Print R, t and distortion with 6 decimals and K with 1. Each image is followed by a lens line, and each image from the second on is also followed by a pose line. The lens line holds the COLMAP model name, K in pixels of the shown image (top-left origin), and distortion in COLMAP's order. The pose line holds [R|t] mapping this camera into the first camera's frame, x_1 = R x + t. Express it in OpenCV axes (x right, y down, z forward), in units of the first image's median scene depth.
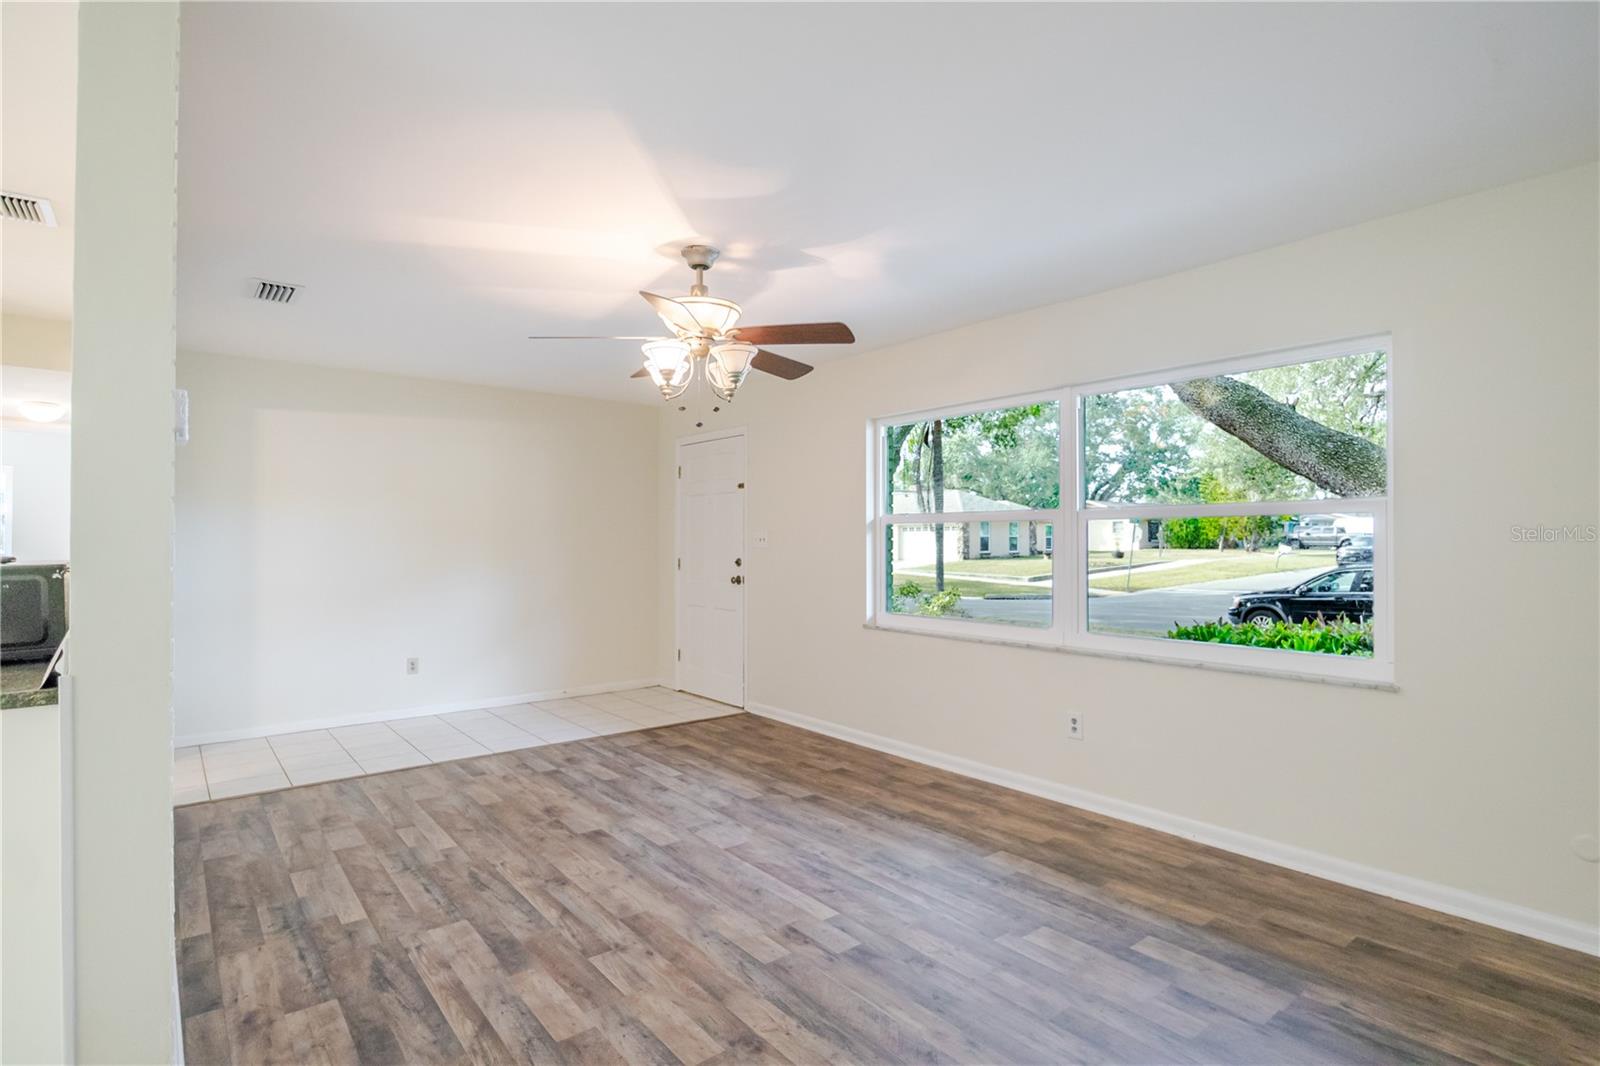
lens RADIAL K [[797.4, 0, 808.2], [0, 797.4, 535.8], [0, 0, 1]] dist [-0.009576, -0.001373]
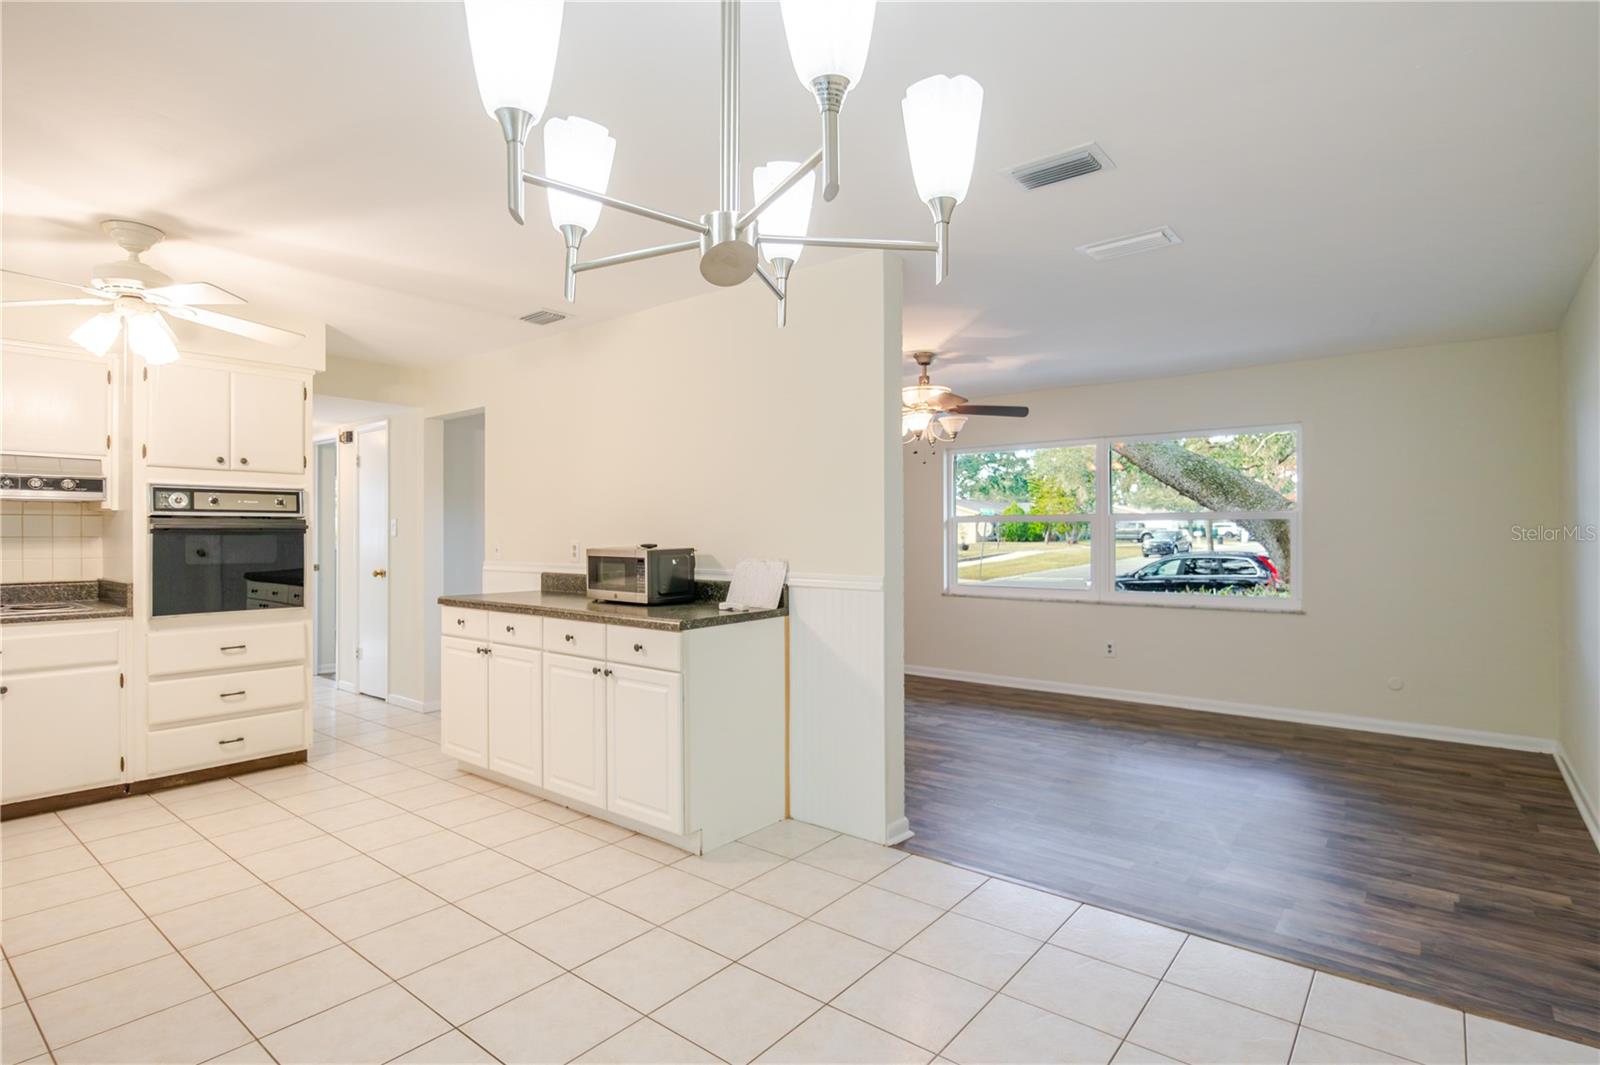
lens RADIAL K [[797.4, 0, 807.6], [0, 797.4, 533.5], [0, 0, 1]] dist [-0.009576, -0.001373]
pose [[0.978795, -0.000098, 0.204840, -0.675955], [-0.000935, 0.999987, 0.004946, -0.003491], [-0.204838, -0.005032, 0.978783, -0.513128]]
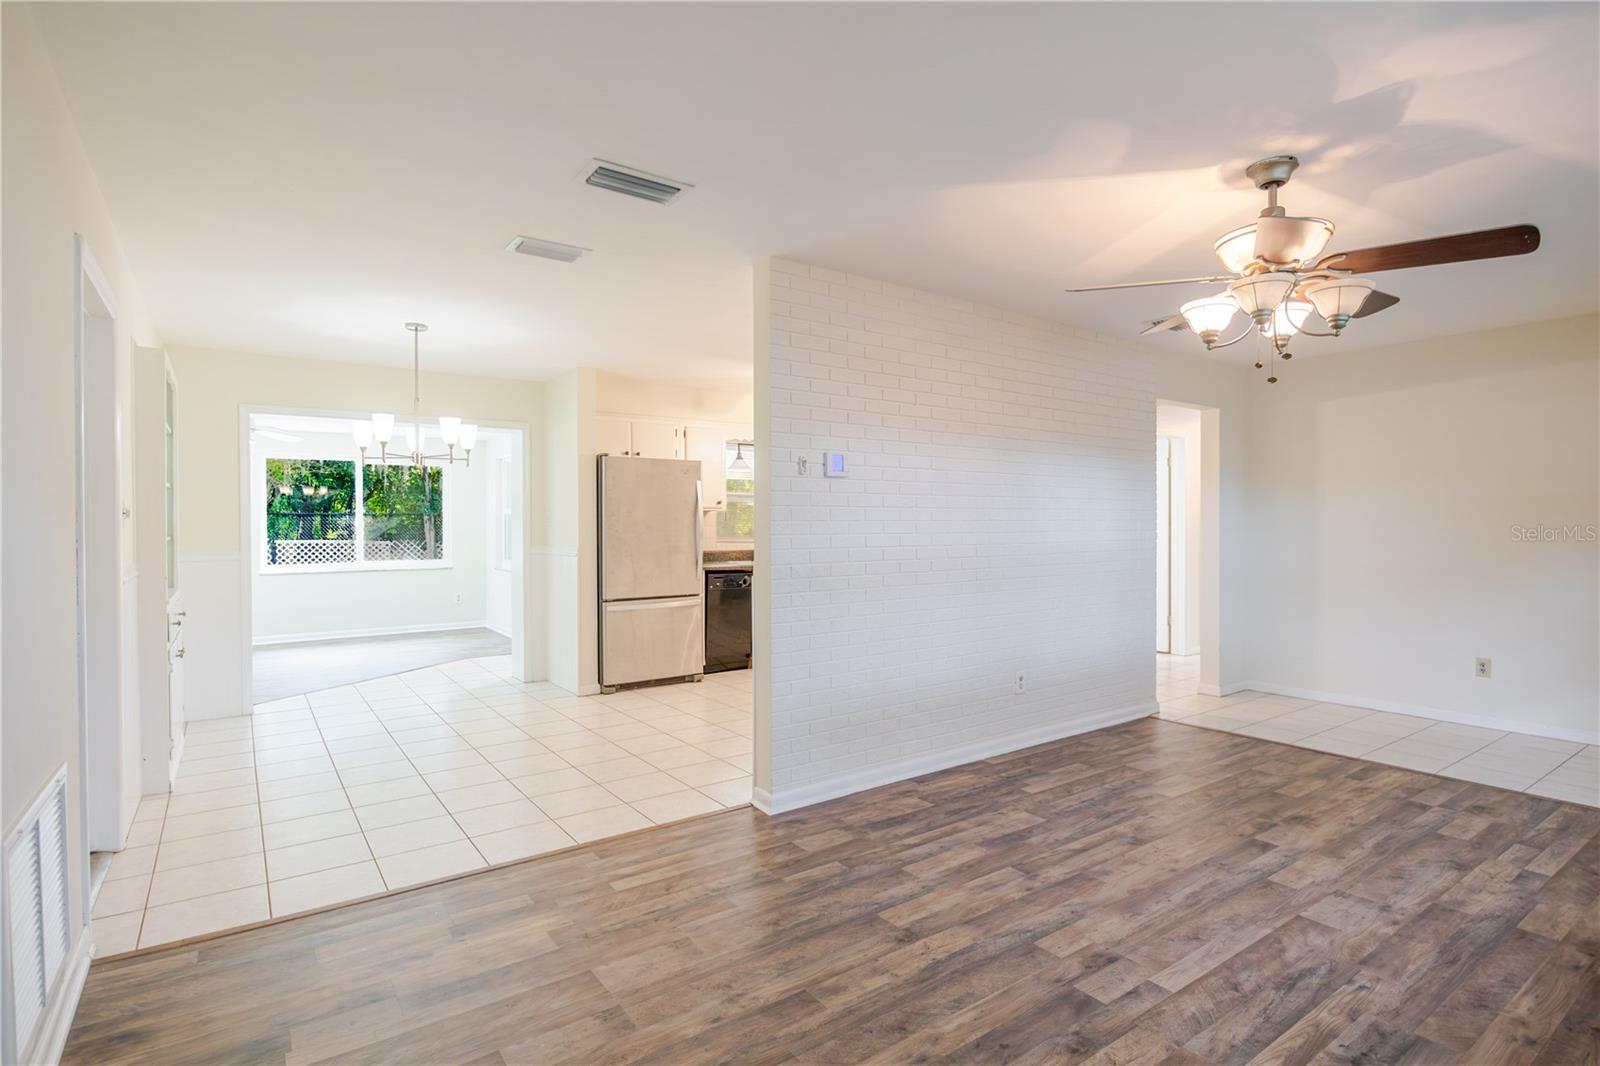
lens RADIAL K [[797.4, 0, 805.9], [0, 797.4, 530.8], [0, 0, 1]] dist [-0.009576, -0.001373]
pose [[-0.069279, 0.008734, -0.997559, 0.682984], [0.009564, 0.999922, 0.008091, 0.003702], [0.997551, -0.008980, -0.069357, 0.556947]]
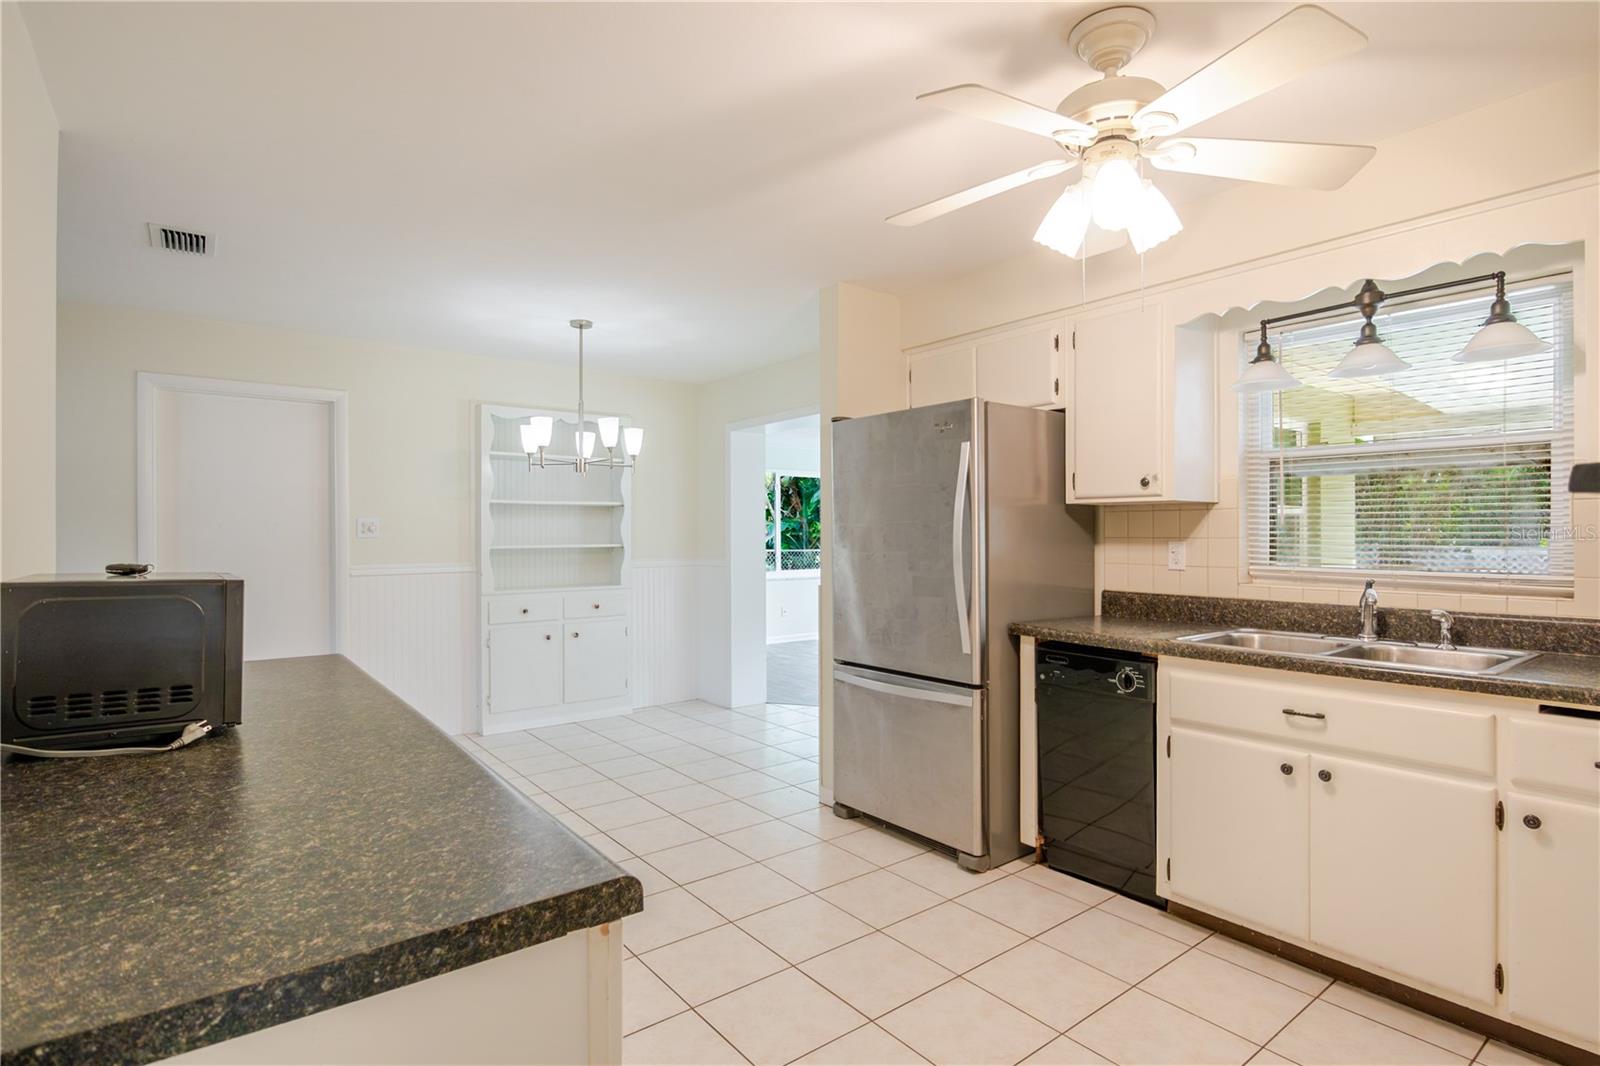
lens RADIAL K [[797.4, 0, 806.6], [0, 797.4, 534.1], [0, 0, 1]] dist [-0.009576, -0.001373]
pose [[-0.999630, 0.005068, 0.026740, -1.040901], [0.004960, 0.999979, -0.004112, 0.003101], [-0.026760, -0.003977, -0.999634, 1.063000]]
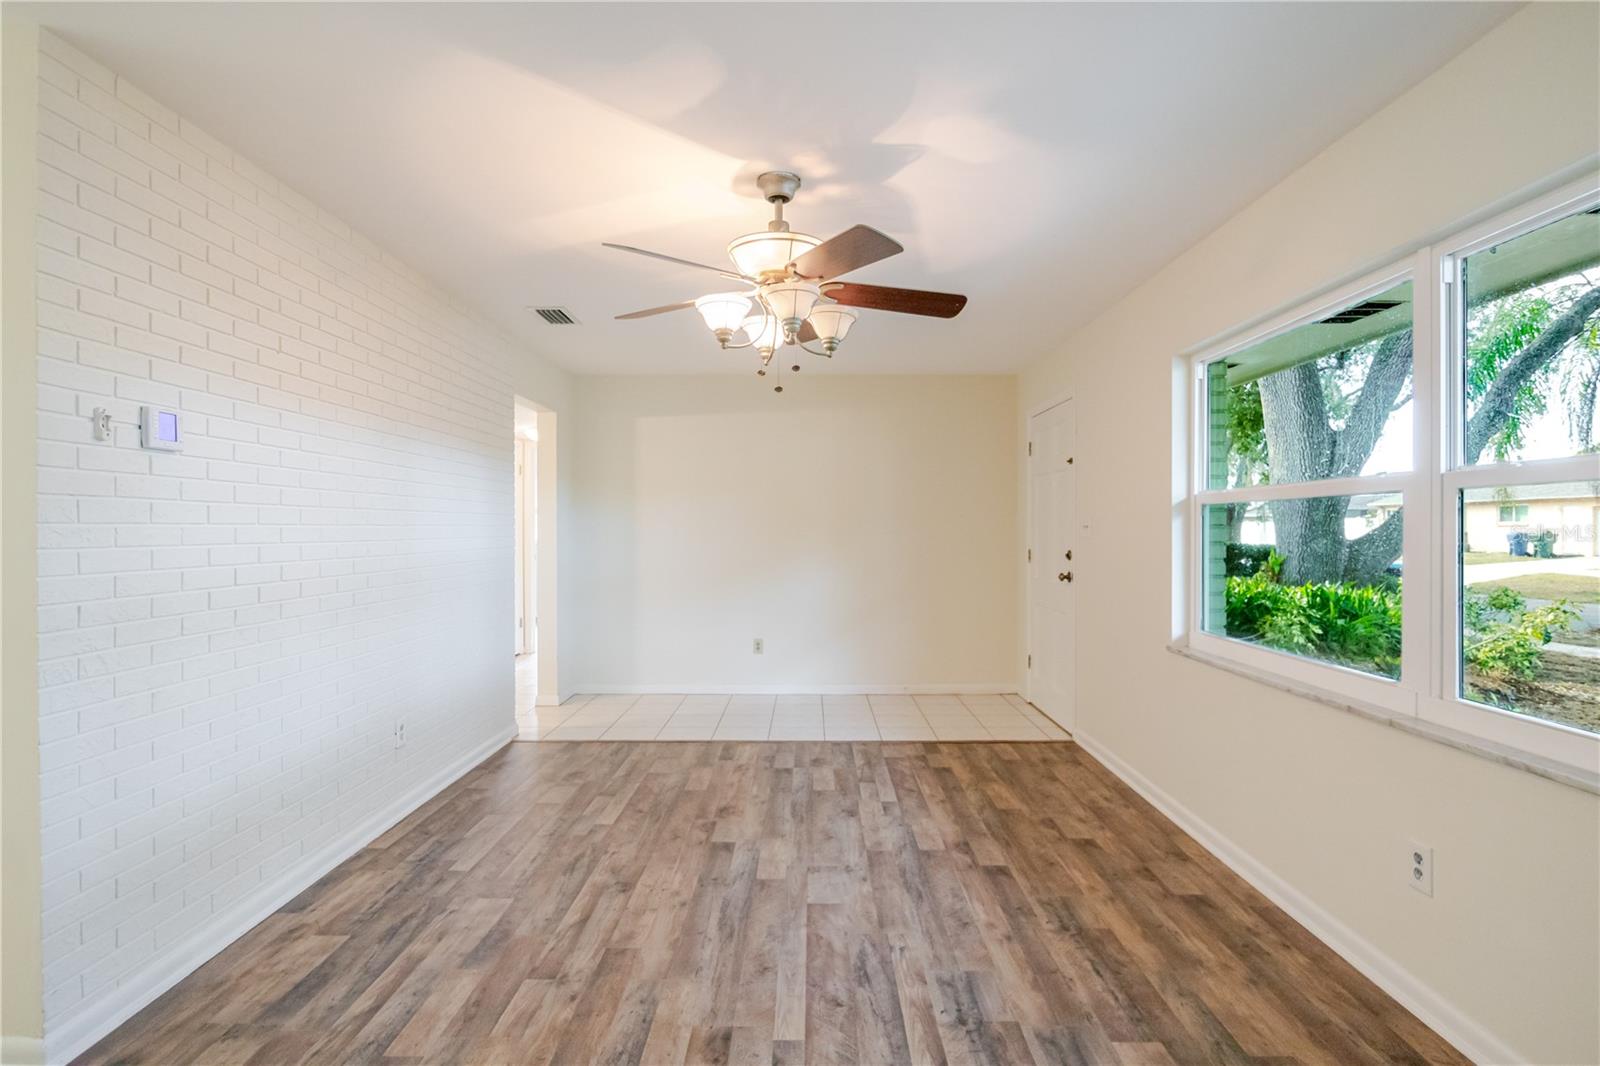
lens RADIAL K [[797.4, 0, 806.2], [0, 797.4, 538.6], [0, 0, 1]] dist [-0.009576, -0.001373]
pose [[0.769912, 0.005612, -0.638126, 0.403671], [0.004819, 0.999882, 0.014608, 0.004072], [0.638132, -0.014322, 0.769793, 0.360323]]
